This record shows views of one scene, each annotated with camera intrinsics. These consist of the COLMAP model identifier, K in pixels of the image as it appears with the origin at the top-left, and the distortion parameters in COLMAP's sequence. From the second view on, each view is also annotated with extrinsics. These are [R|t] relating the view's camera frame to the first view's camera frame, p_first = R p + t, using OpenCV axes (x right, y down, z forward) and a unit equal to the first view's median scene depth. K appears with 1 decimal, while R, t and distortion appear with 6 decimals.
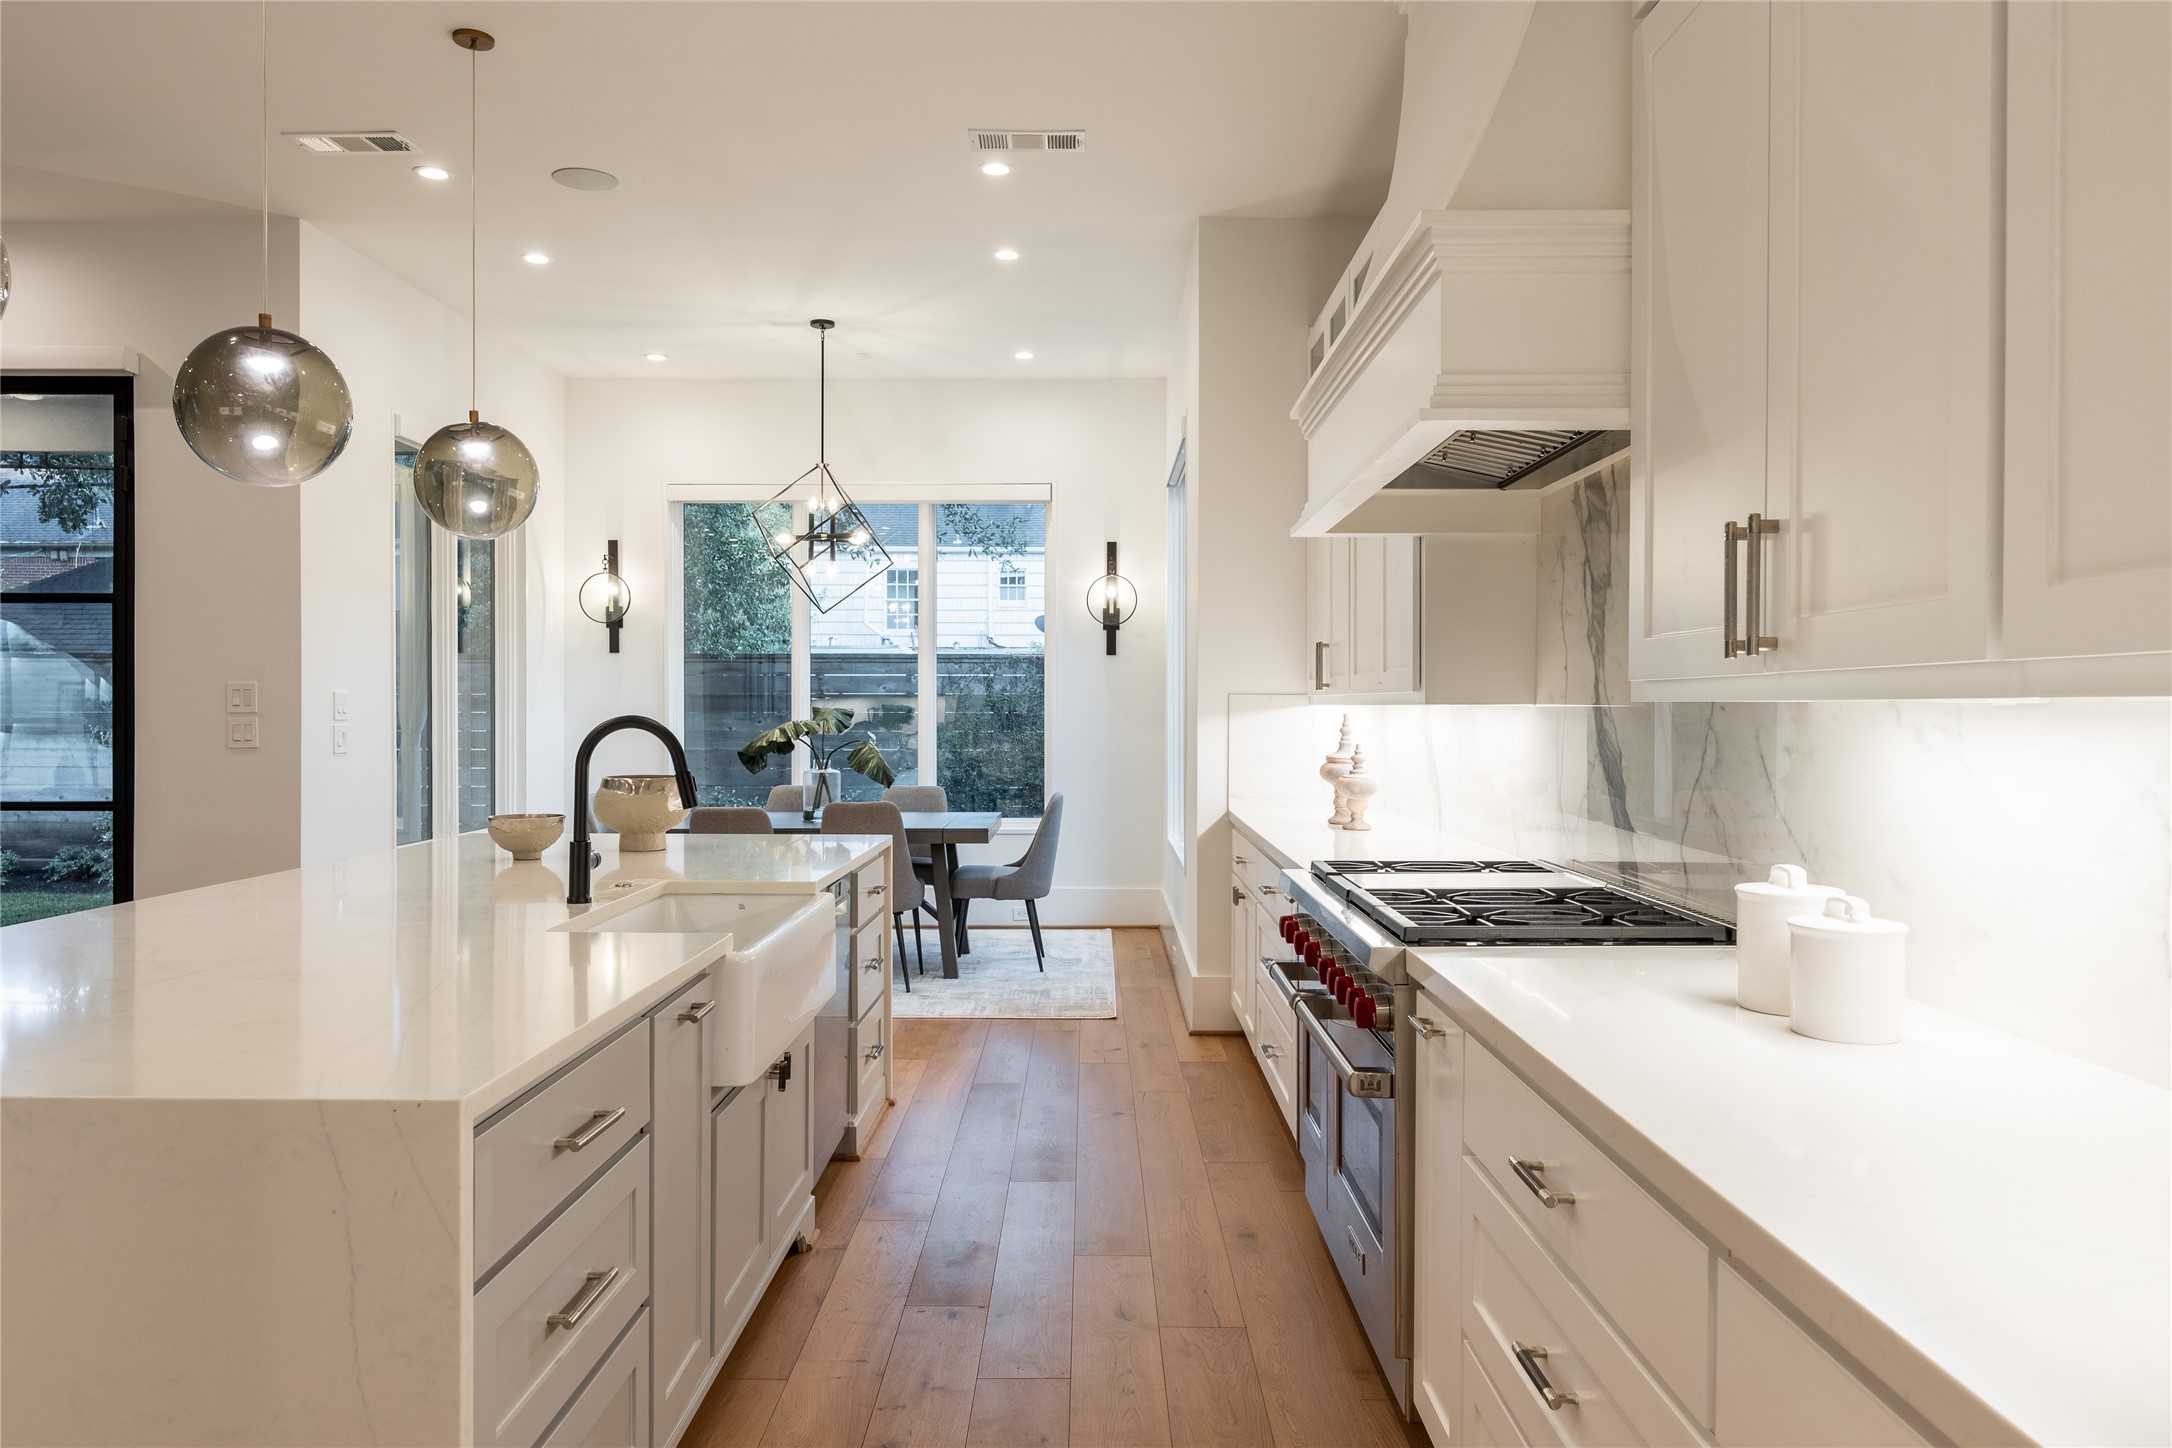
lens RADIAL K [[1434.7, 0, 1093.2], [0, 1434.7, 713.4], [0, 0, 1]] dist [0.000329, -0.000296]
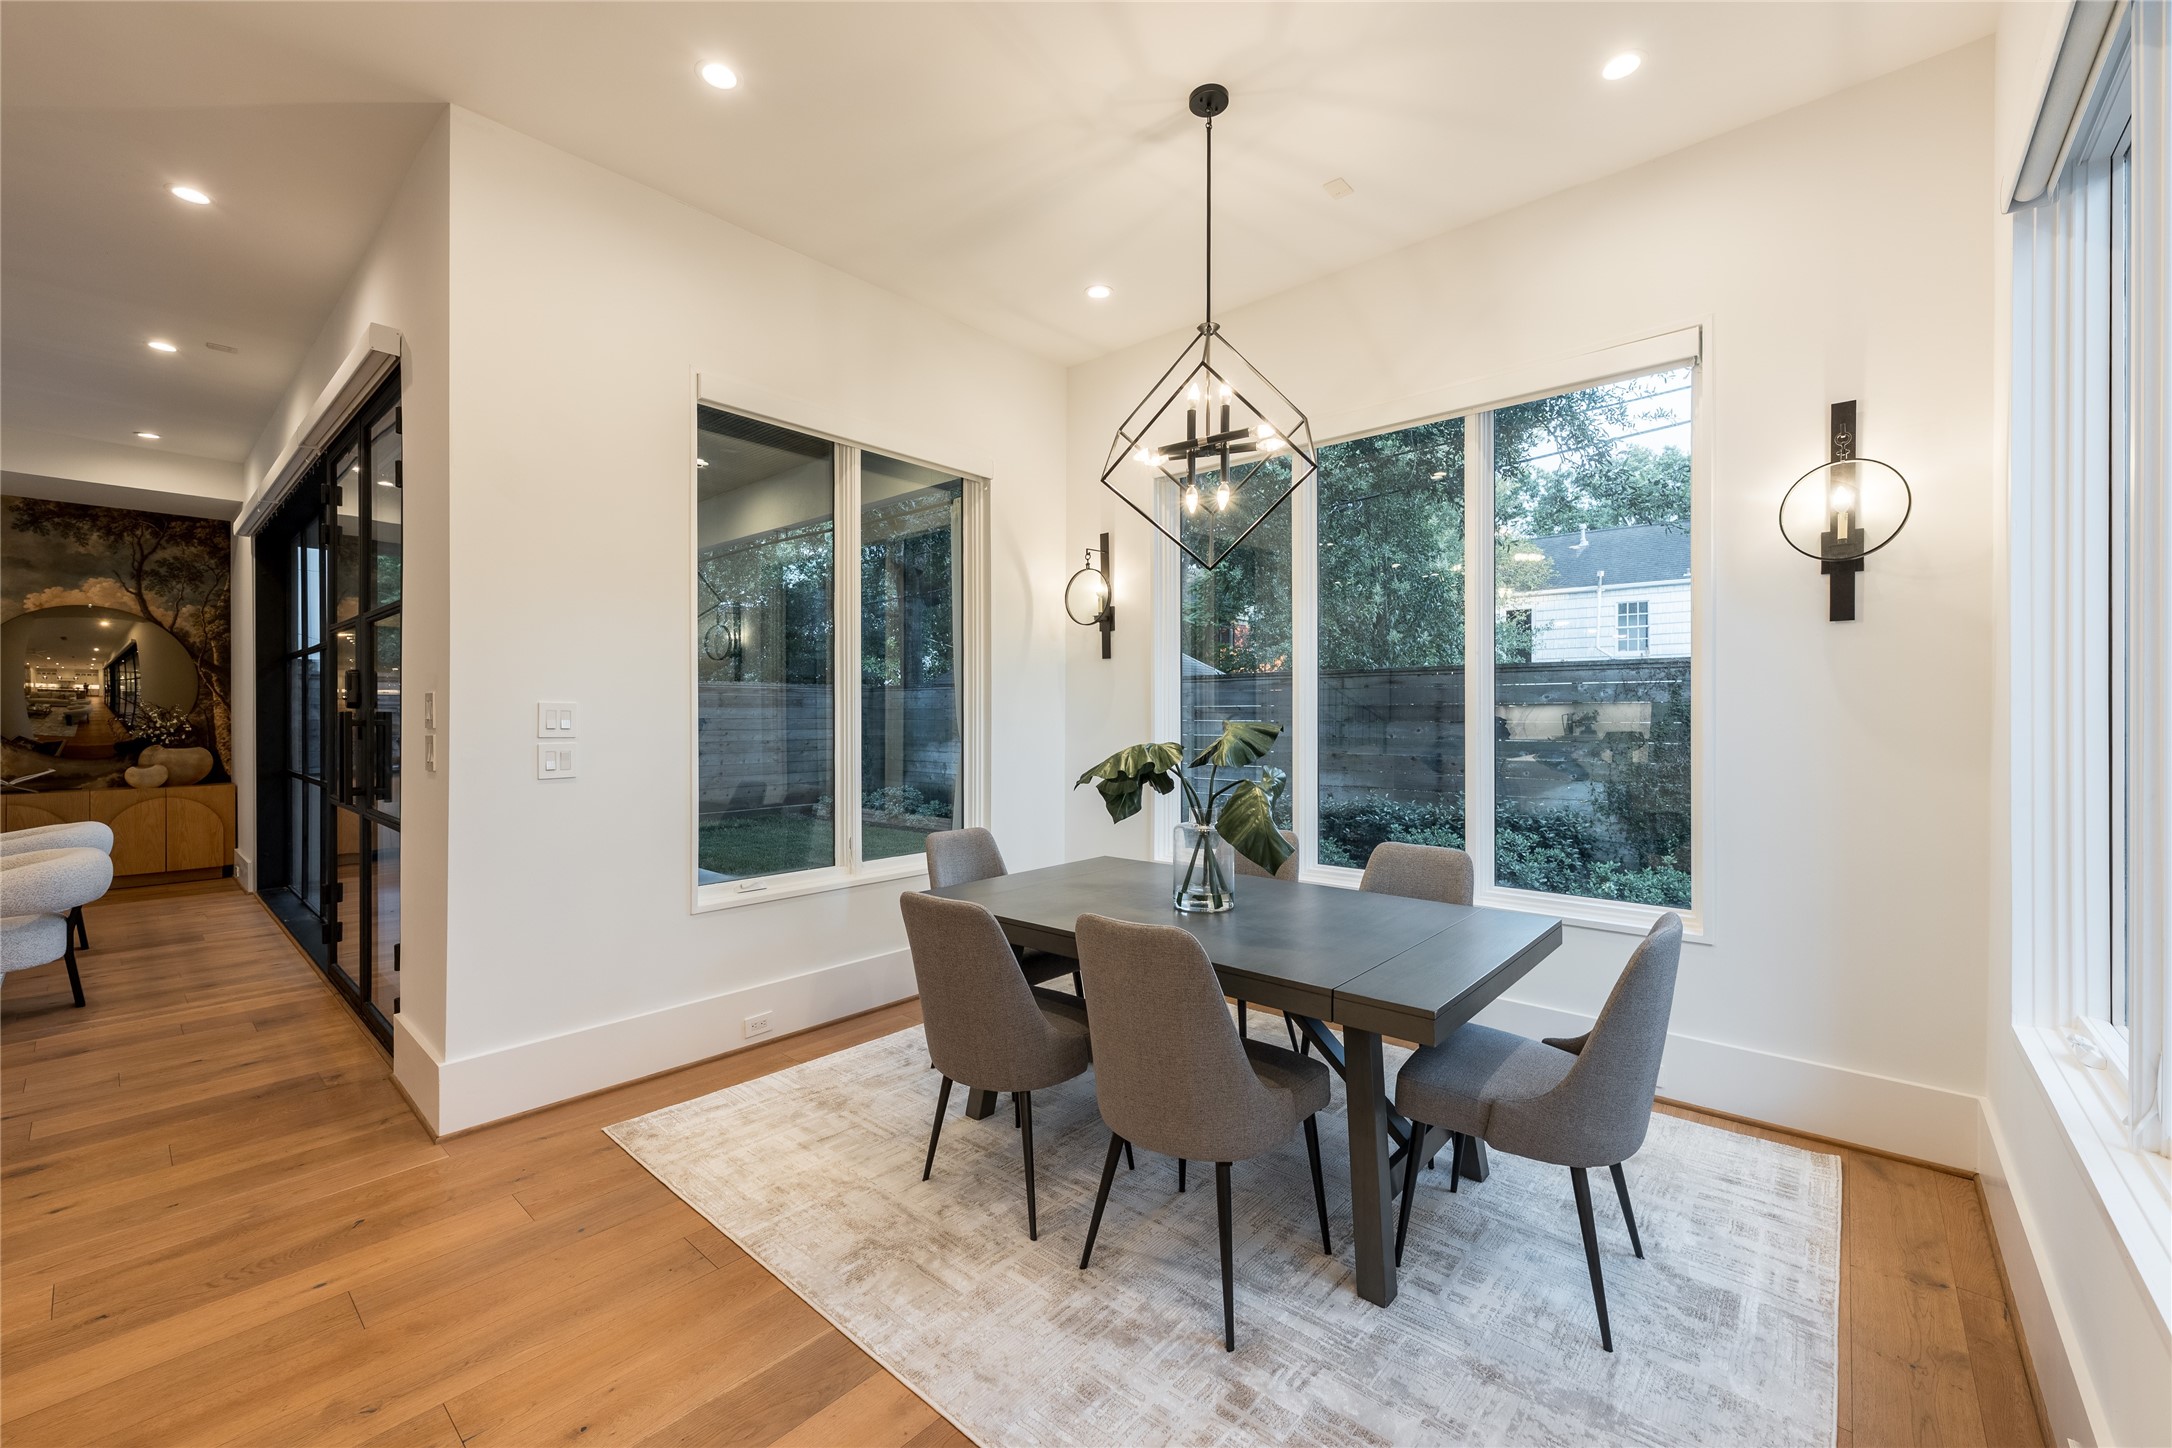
lens RADIAL K [[864.8, 0, 1083.6], [0, 864.8, 715.4], [0, 0, 1]] dist [0.000454, -0.000467]
pose [[0.749898, -0.001277, -0.661552, 0.014697], [-0.000971, 0.999995, -0.003031, -0.005245], [0.661553, 0.002916, 0.749893, 0.625114]]
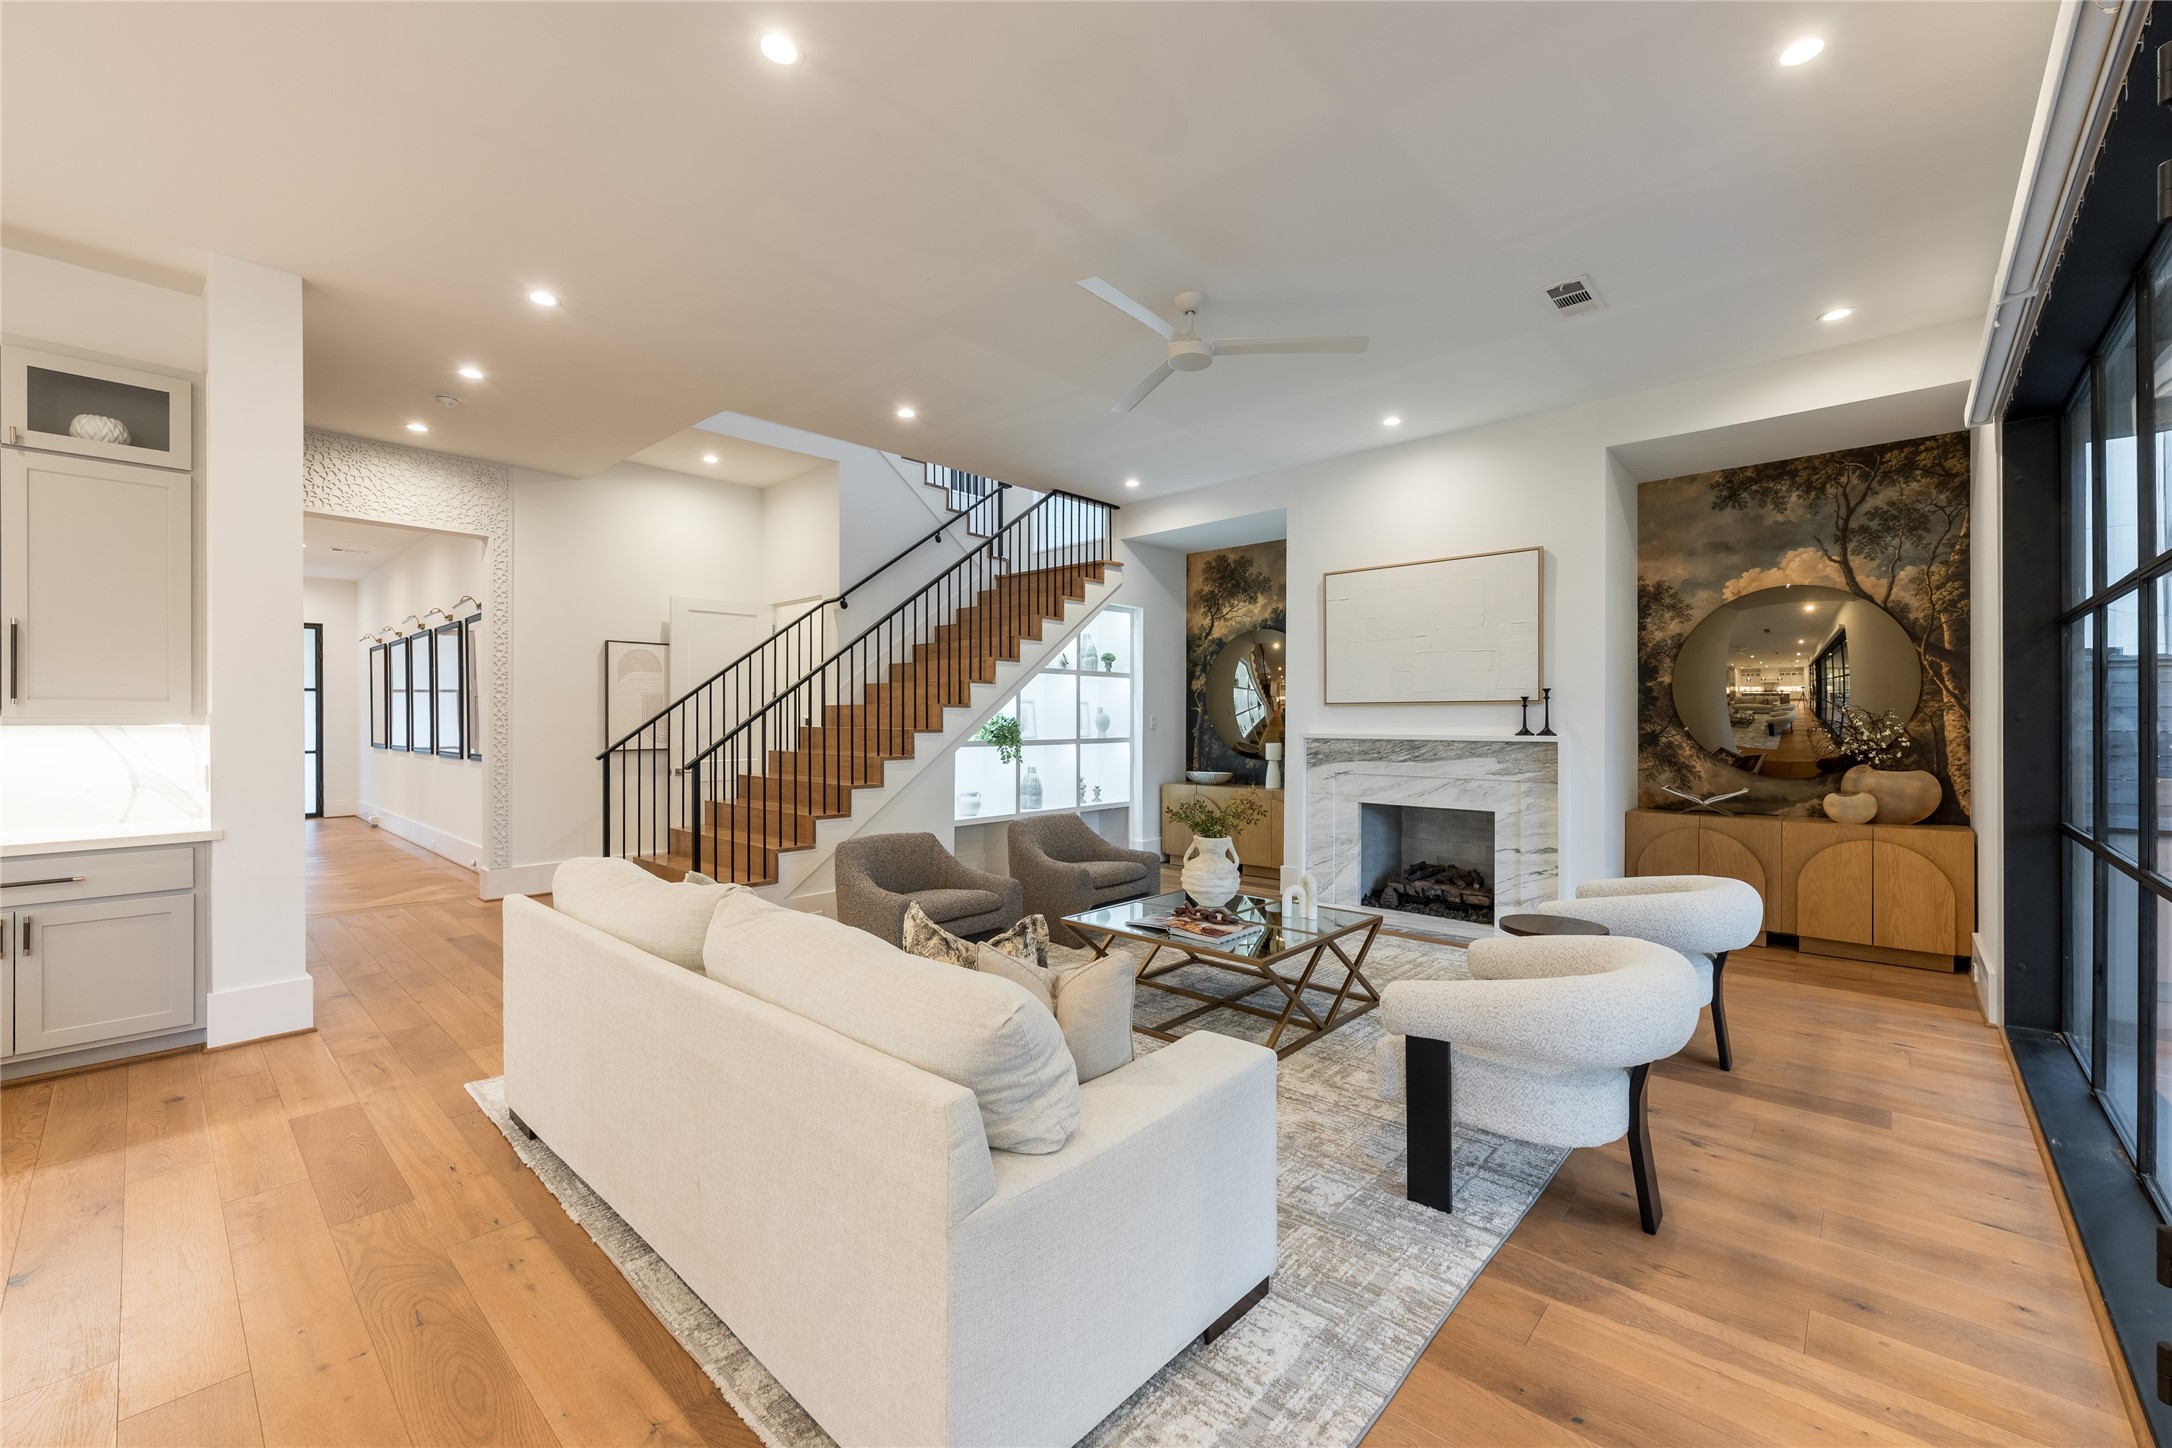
lens RADIAL K [[864.8, 0, 1080.3], [0, 864.8, 721.3], [0, 0, 1]] dist [0.000454, -0.000467]
pose [[-0.682224, -0.002742, -0.731138, -0.405809], [-0.005643, 0.999983, 0.001515, -0.006813], [0.731122, 0.005159, -0.682227, 0.672434]]
